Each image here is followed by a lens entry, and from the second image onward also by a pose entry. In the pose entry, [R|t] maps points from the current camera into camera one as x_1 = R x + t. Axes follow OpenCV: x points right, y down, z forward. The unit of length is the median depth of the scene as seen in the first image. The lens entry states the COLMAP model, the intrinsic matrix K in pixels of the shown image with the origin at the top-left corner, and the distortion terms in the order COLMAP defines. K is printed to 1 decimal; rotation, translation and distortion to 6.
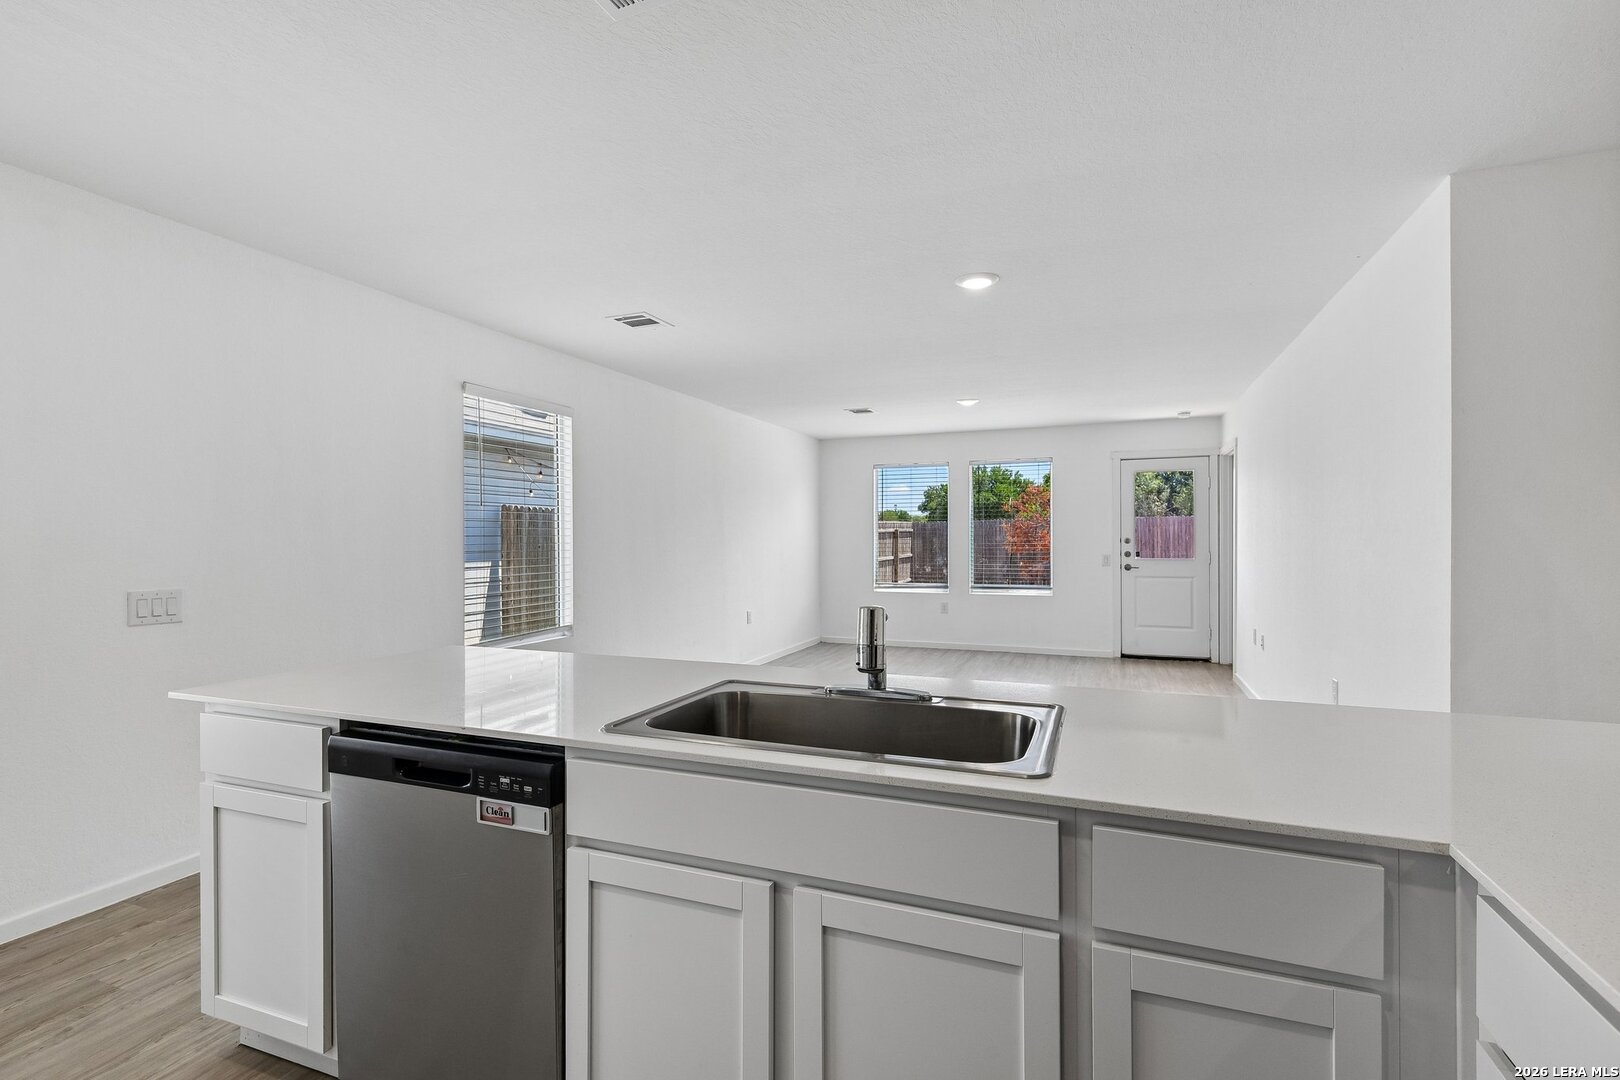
lens RADIAL K [[759.5, 0, 810.0], [0, 759.5, 540.0], [0, 0, 1]] dist [0.000787, 0.000095]
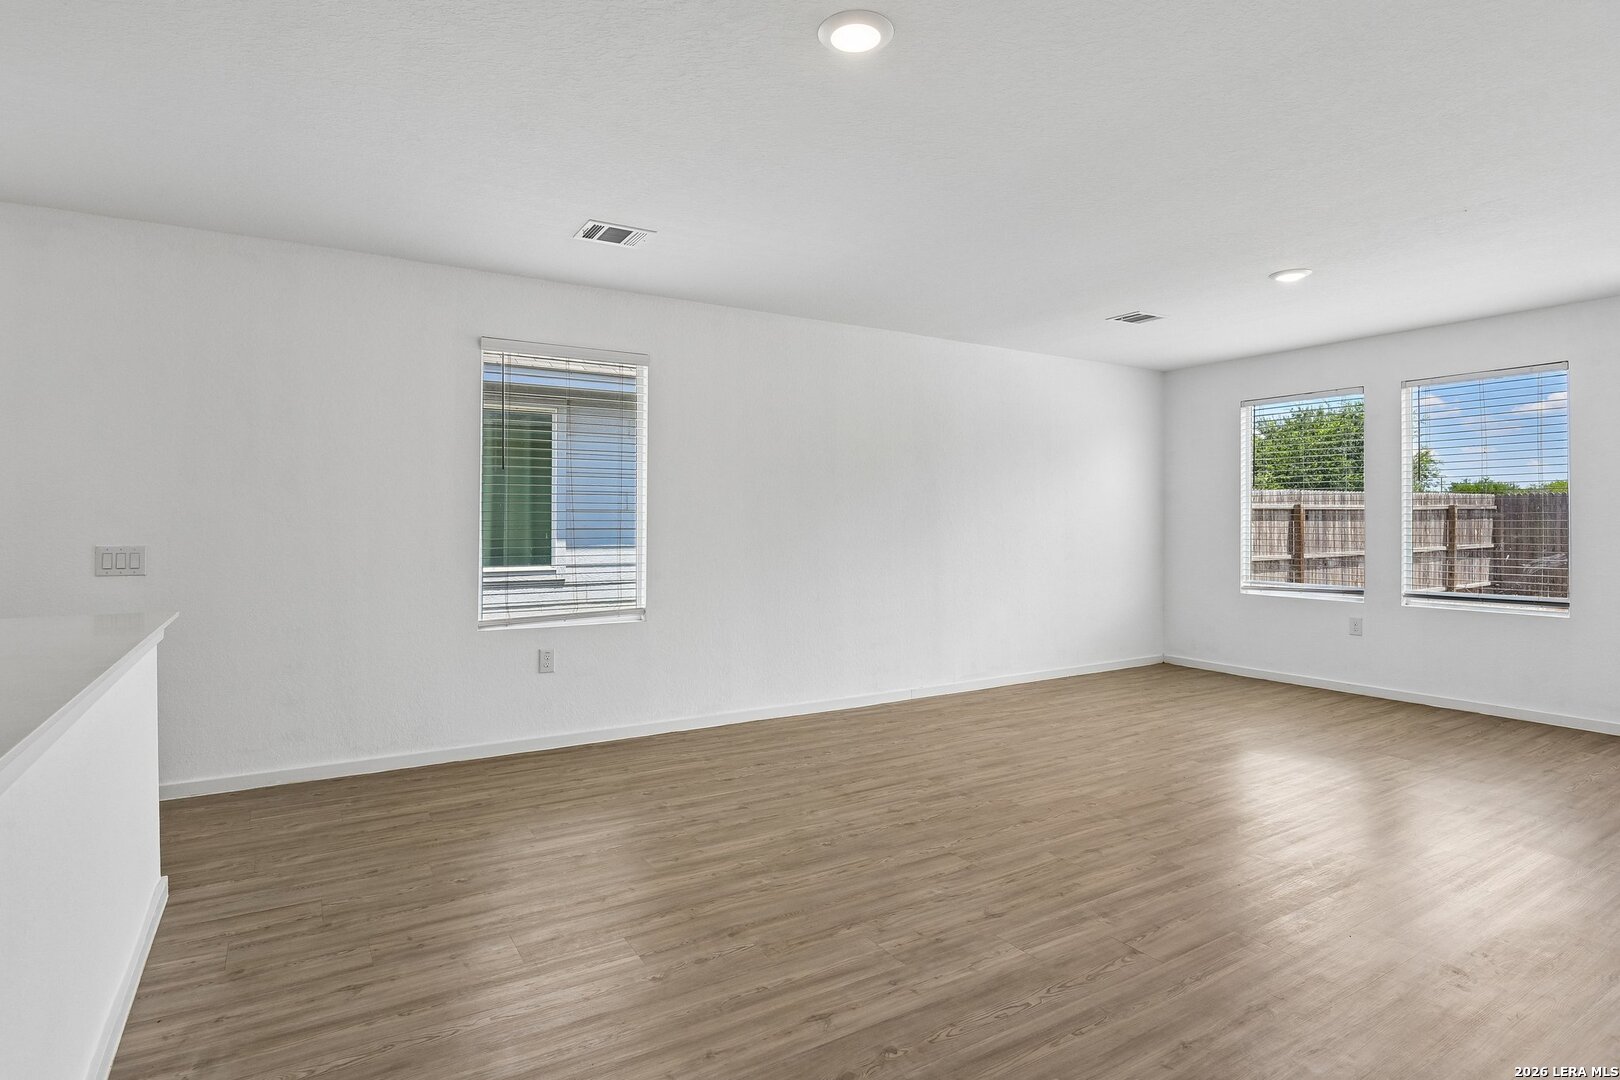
lens RADIAL K [[847.7, 0, 811.8], [0, 847.7, 529.1], [0, 0, 1]] dist [-0.018891, 0.000032]
pose [[0.799741, 0.006791, -0.600307, 0.268375], [-0.003947, 0.999974, 0.006054, 0.010481], [0.600332, -0.002472, 0.799747, 0.225805]]
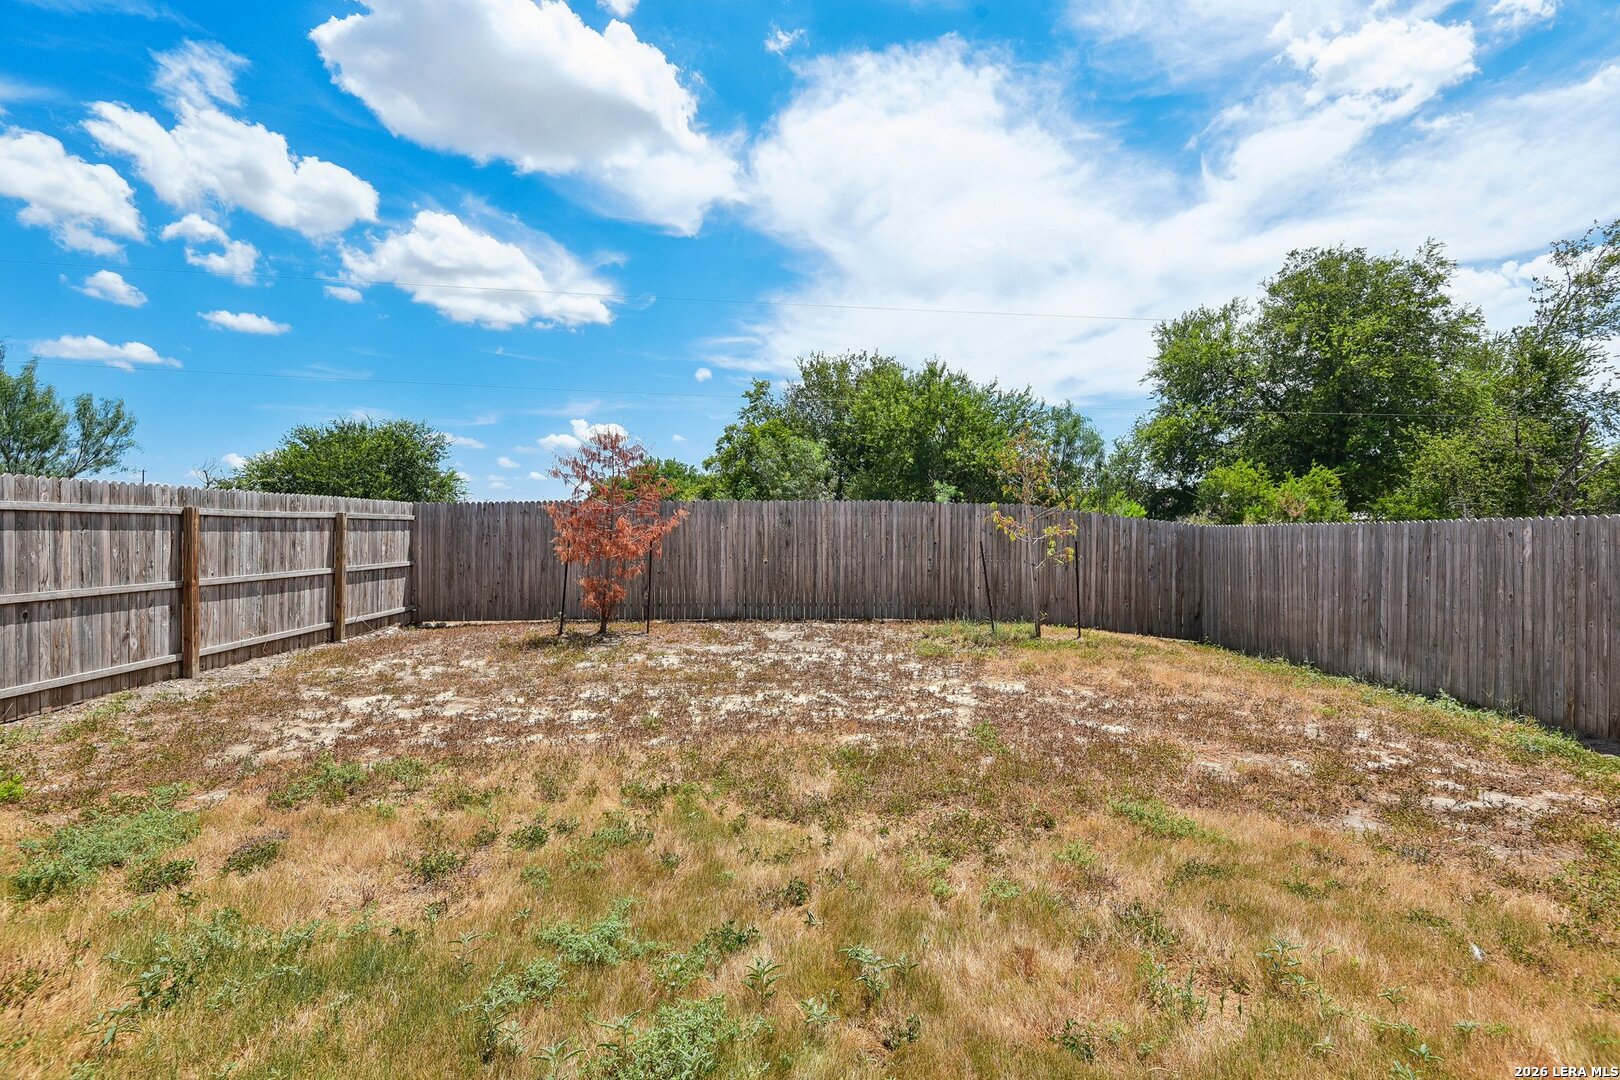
lens RADIAL K [[759.5, 0, 810.0], [0, 759.5, 540.0], [0, 0, 1]] dist [0.000787, 0.000095]
pose [[0.915555, 0.005036, 0.402161, 0.487513], [-0.006916, 0.999971, 0.003223, 0.000057], [-0.402133, -0.005732, 0.915563, 1.101108]]
